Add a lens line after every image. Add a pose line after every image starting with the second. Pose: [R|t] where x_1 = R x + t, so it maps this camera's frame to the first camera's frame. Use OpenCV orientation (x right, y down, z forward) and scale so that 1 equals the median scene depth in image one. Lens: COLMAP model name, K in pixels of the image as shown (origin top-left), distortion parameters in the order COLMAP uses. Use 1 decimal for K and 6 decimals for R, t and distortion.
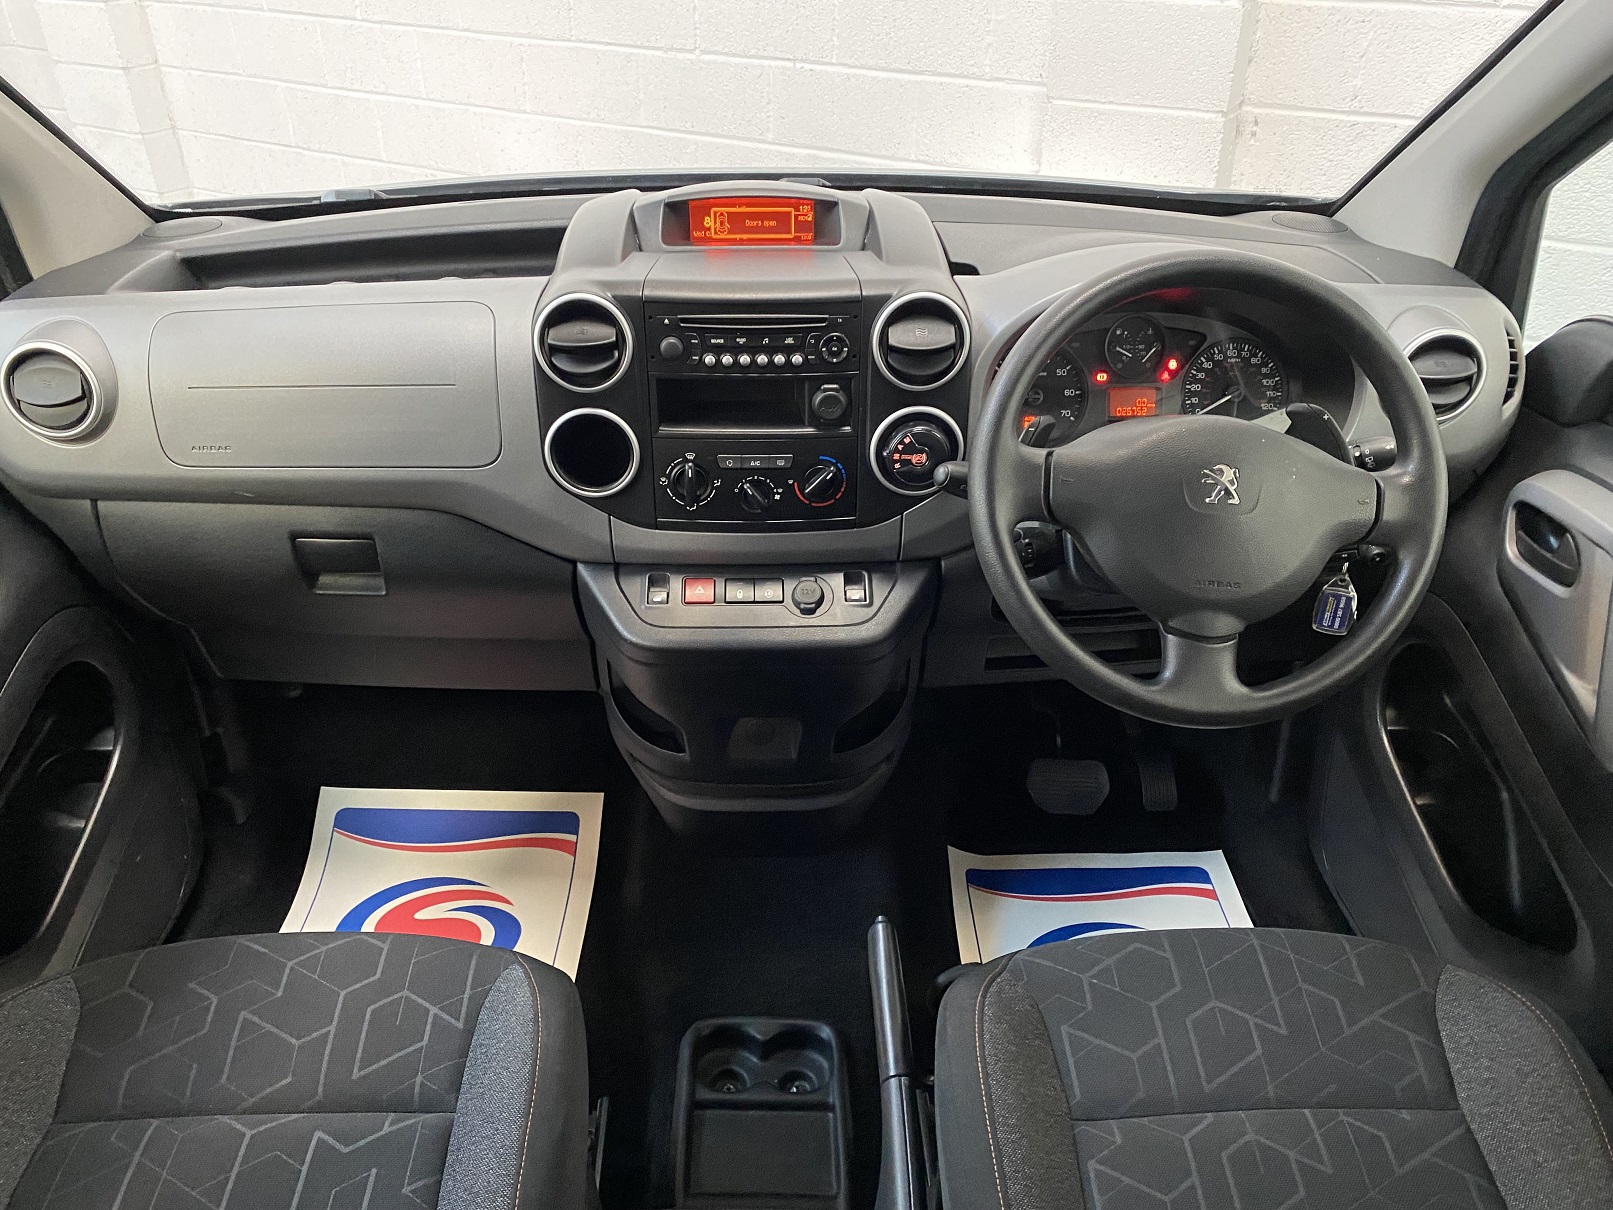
lens RADIAL K [[1240.0, 0, 807.6], [0, 1240.0, 658.0], [0, 0, 1]] dist [0.043977, -0.000314]
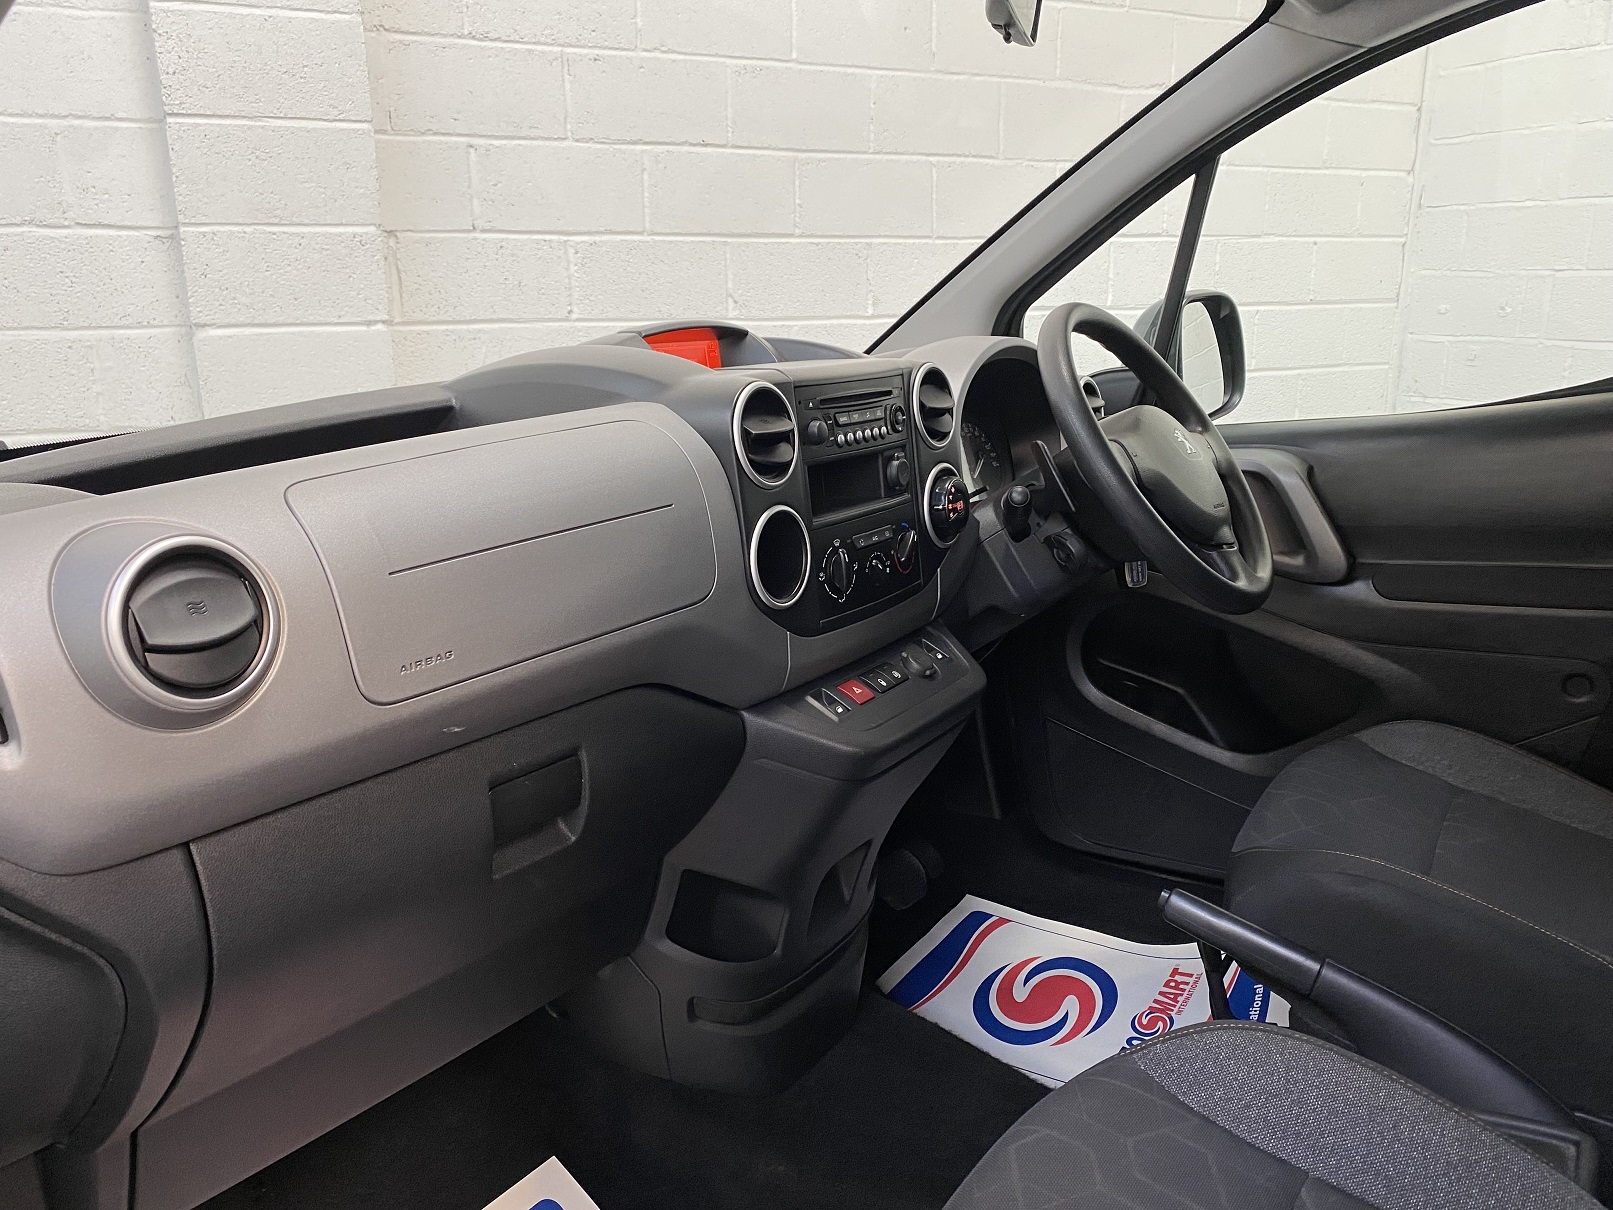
lens RADIAL K [[1245.9, 0, 806.5], [0, 1245.9, 605.0], [0, 0, 1]] dist [0.045629, -0.074325]
pose [[0.549944, -0.202225, 0.810350, -0.894303], [0.482225, 0.869065, -0.110385, -0.026978], [-0.681924, 0.451477, 0.575455, 0.490025]]
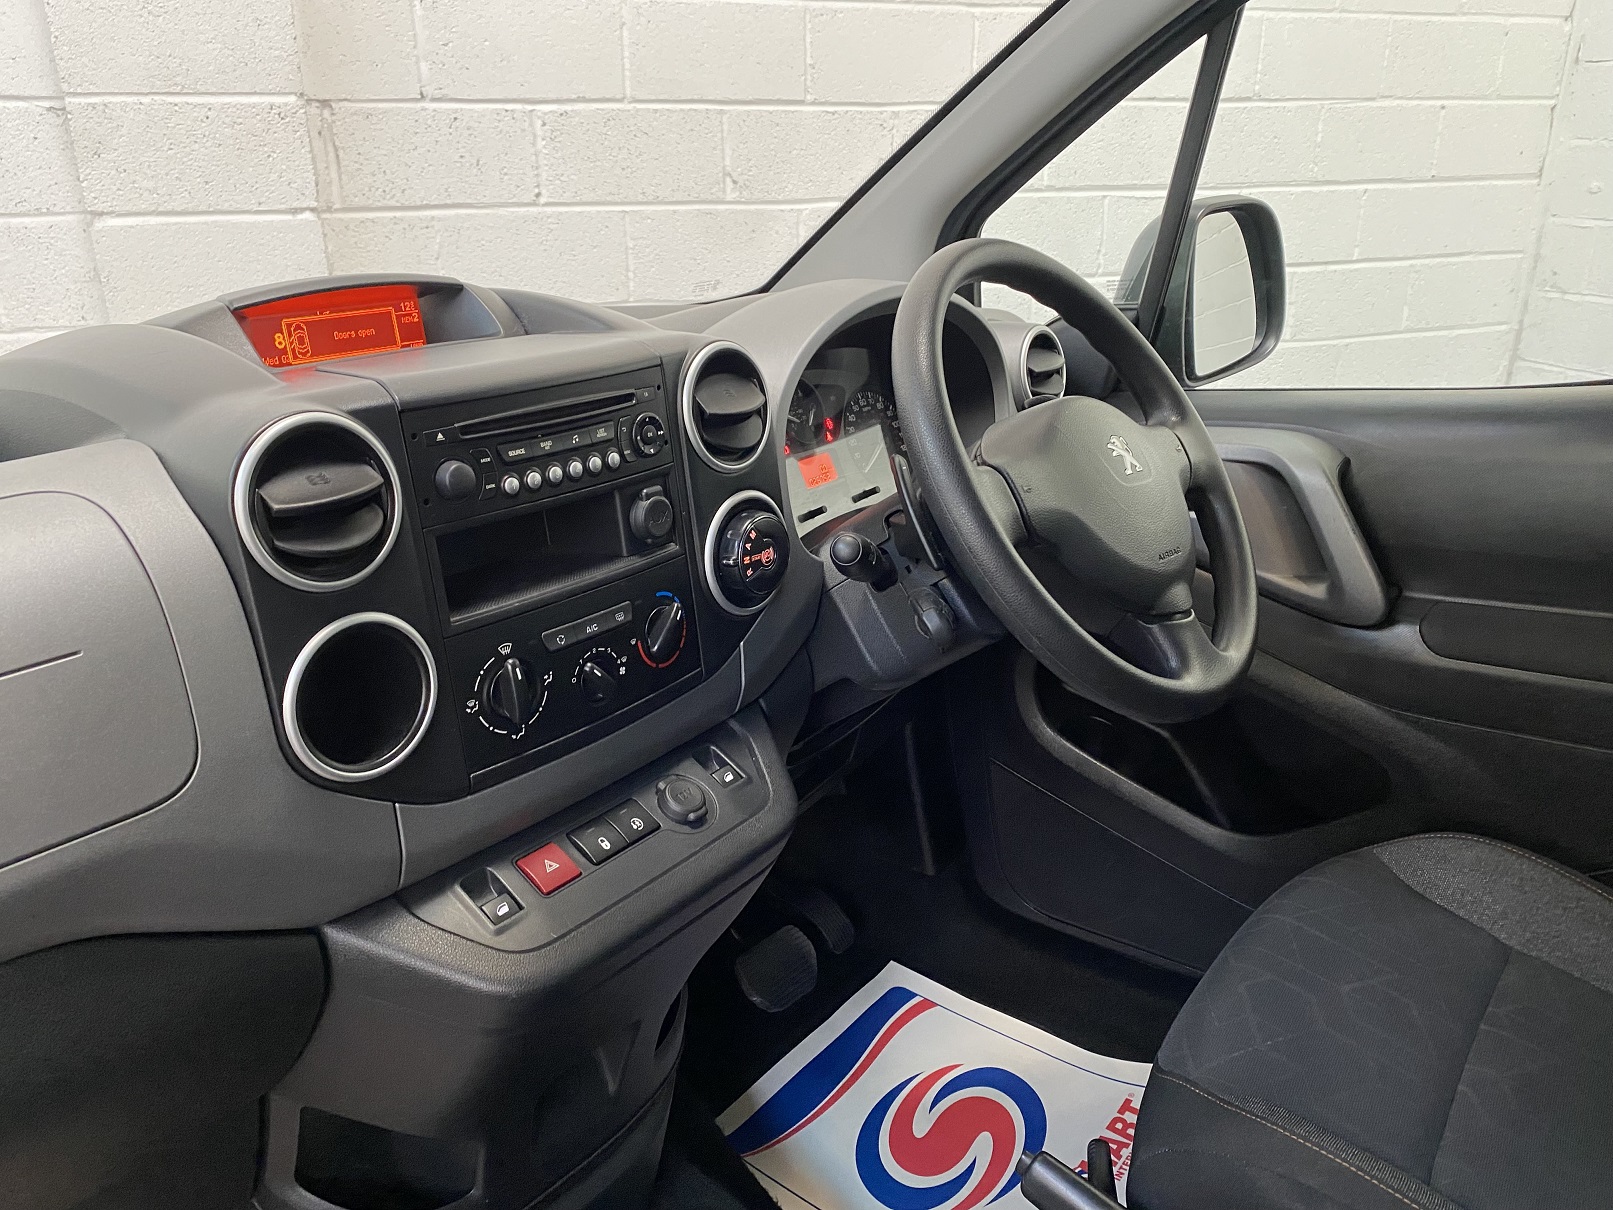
lens RADIAL K [[1237.4, 0, 808.9], [0, 1237.4, 604.4], [0, 0, 1]] dist [0.009431, 0.002027]
pose [[0.620190, -0.269785, 0.736601, -0.444118], [0.451807, 0.890464, -0.054266, -0.082402], [-0.641276, 0.366457, 0.674147, 0.491249]]
